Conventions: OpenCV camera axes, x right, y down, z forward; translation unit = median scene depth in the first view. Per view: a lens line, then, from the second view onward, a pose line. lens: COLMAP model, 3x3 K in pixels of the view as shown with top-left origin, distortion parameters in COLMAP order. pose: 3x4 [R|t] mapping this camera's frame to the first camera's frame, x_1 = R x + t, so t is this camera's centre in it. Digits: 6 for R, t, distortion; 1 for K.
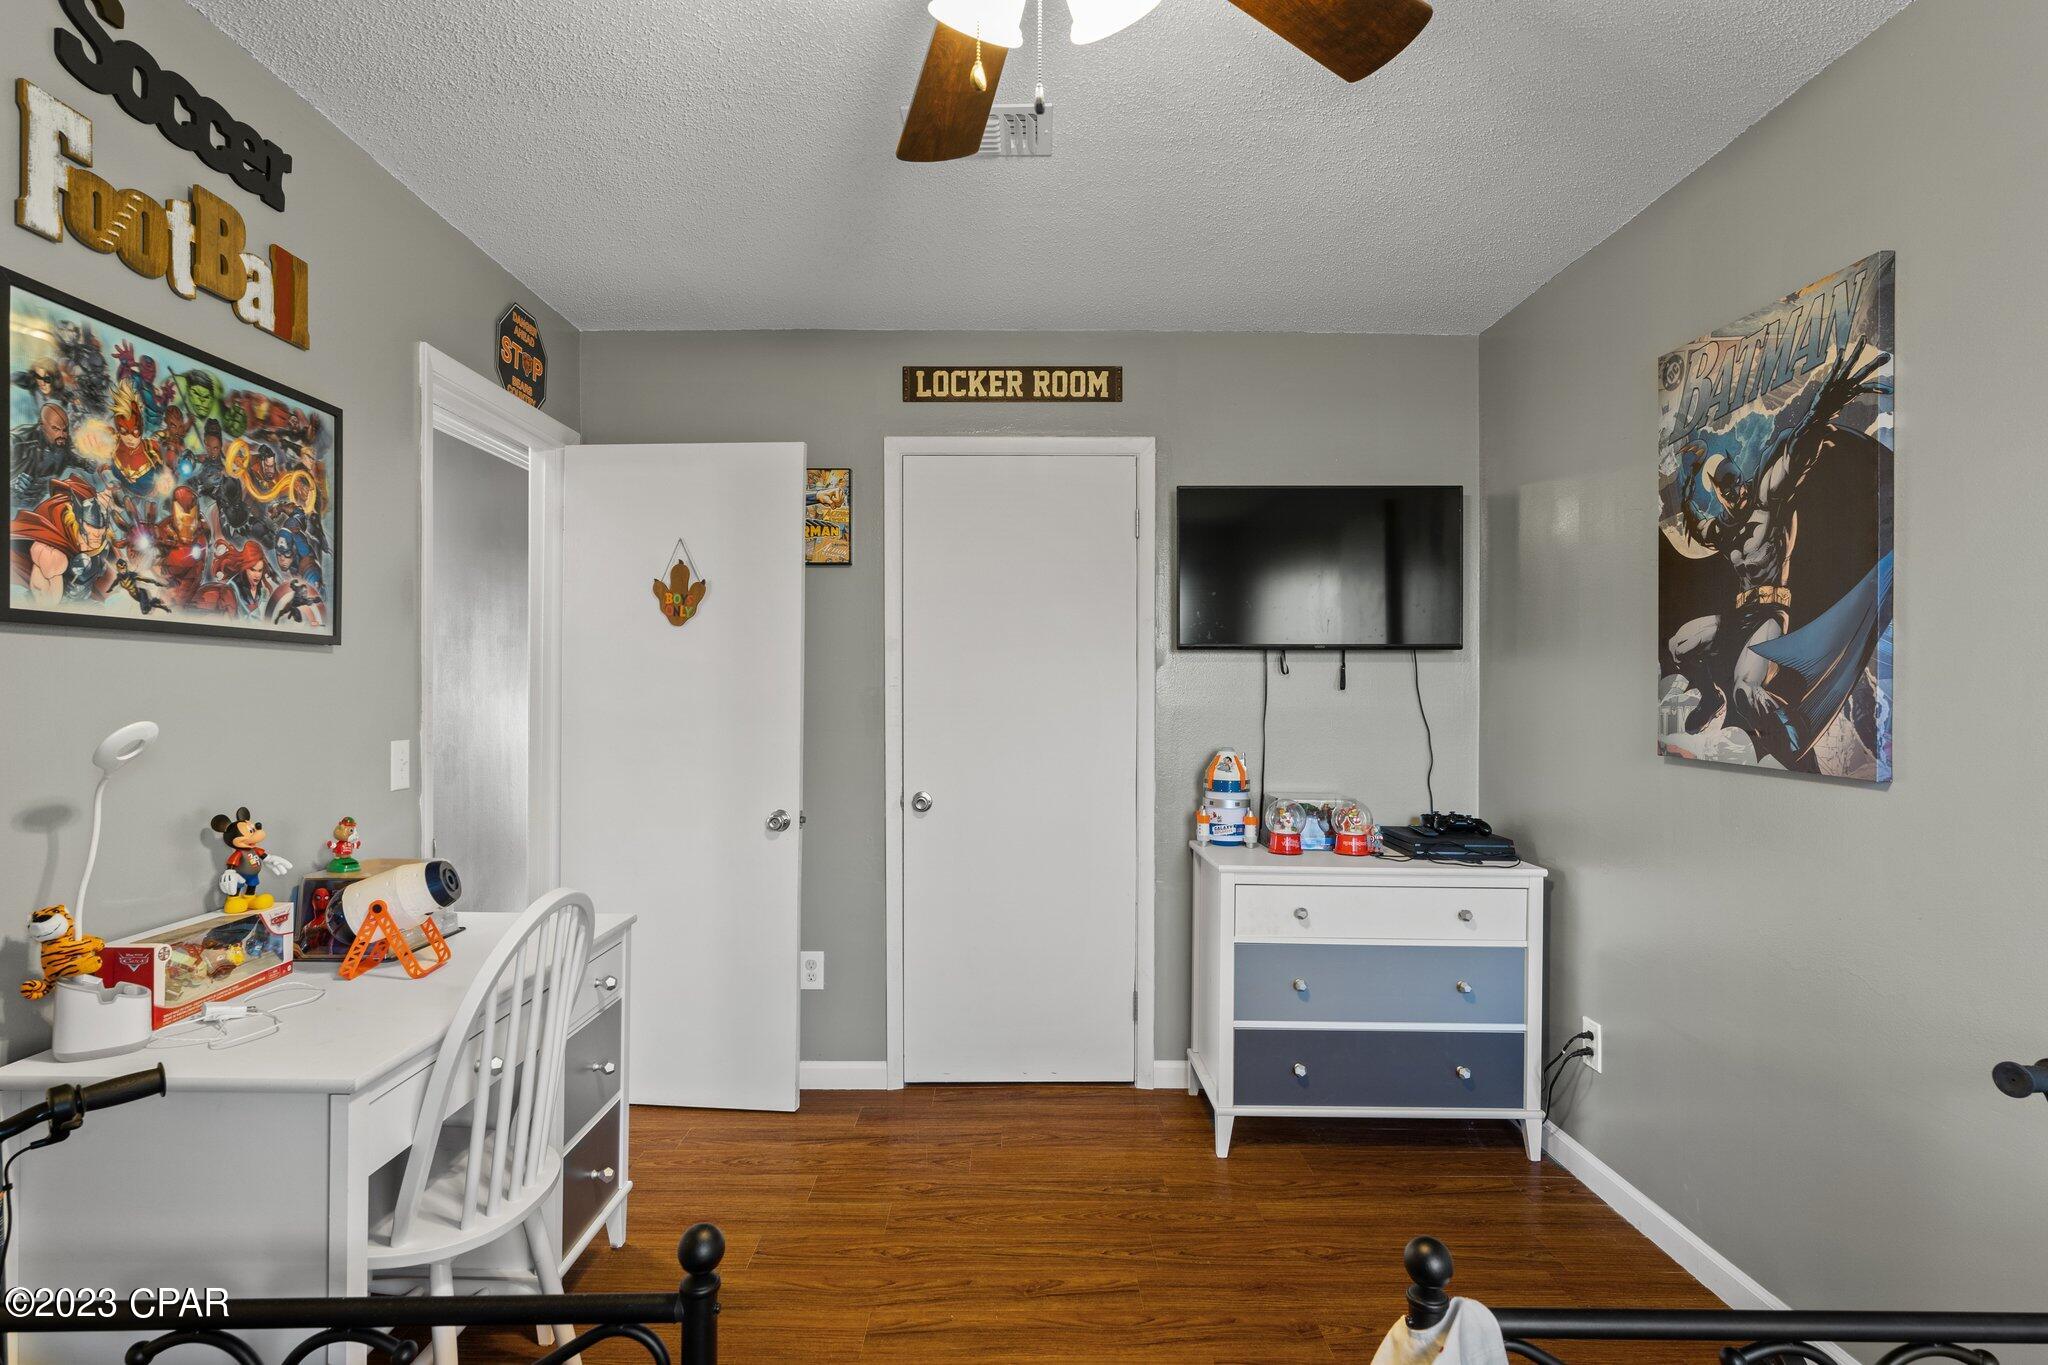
lens RADIAL K [[1080.9, 0, 1025.0], [0, 1080.9, 687.4], [0, 0, 1]] dist [0.000495, 0.000249]
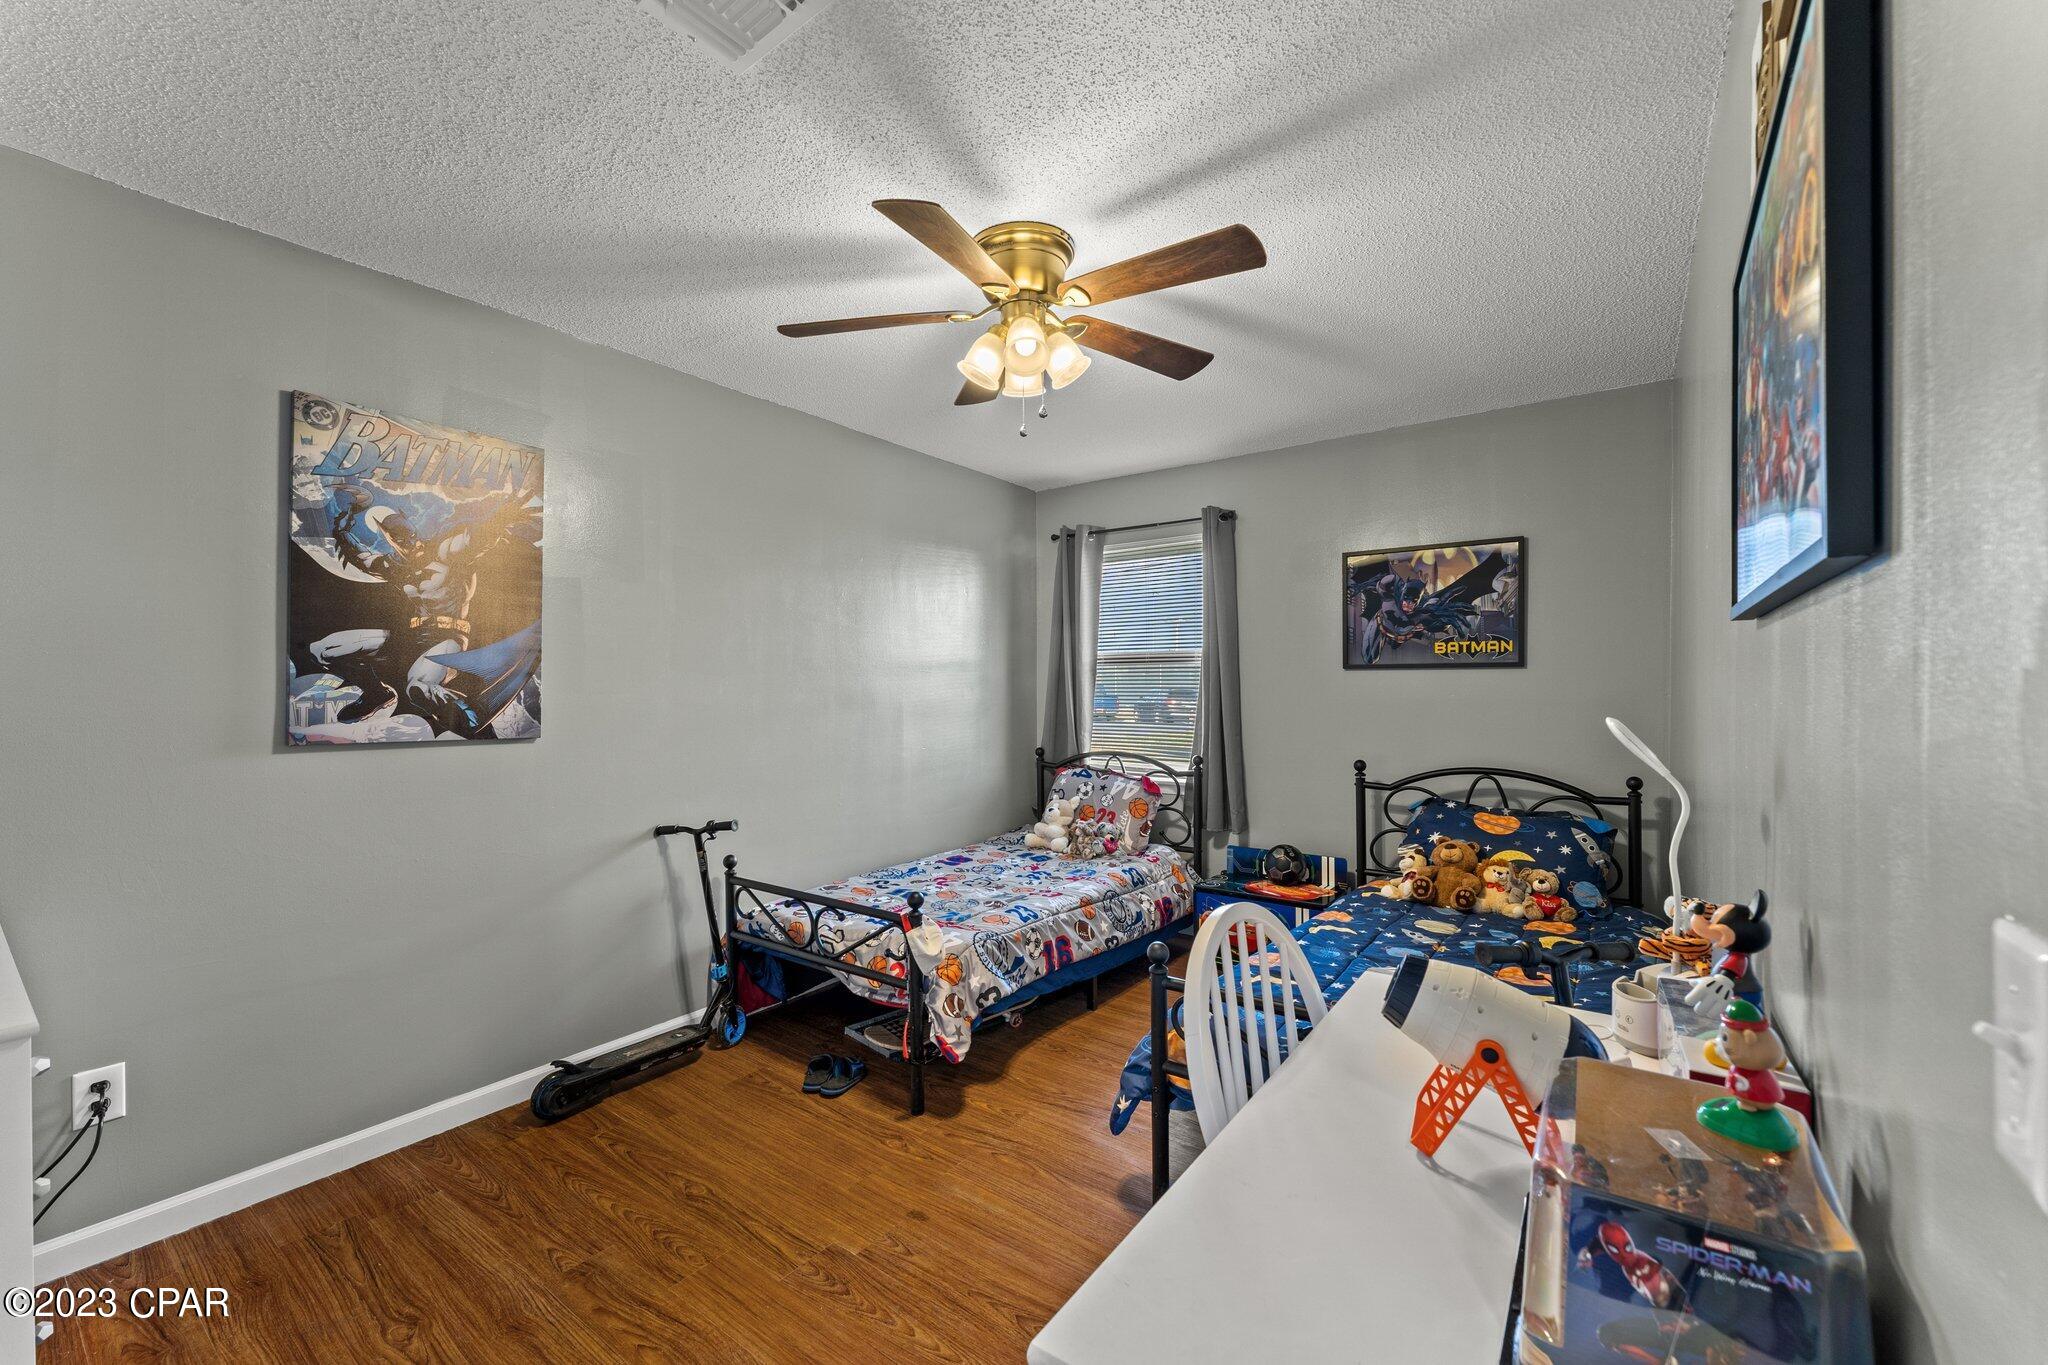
lens RADIAL K [[816.6, 0, 1023.8], [0, 816.6, 686.3], [0, 0, 1]] dist [0.000925, -0.000259]
pose [[-0.805660, 0.003000, 0.592371, -0.569086], [-0.000691, 0.999982, -0.006005, 0.006667], [-0.592378, -0.005247, -0.805643, 1.346221]]
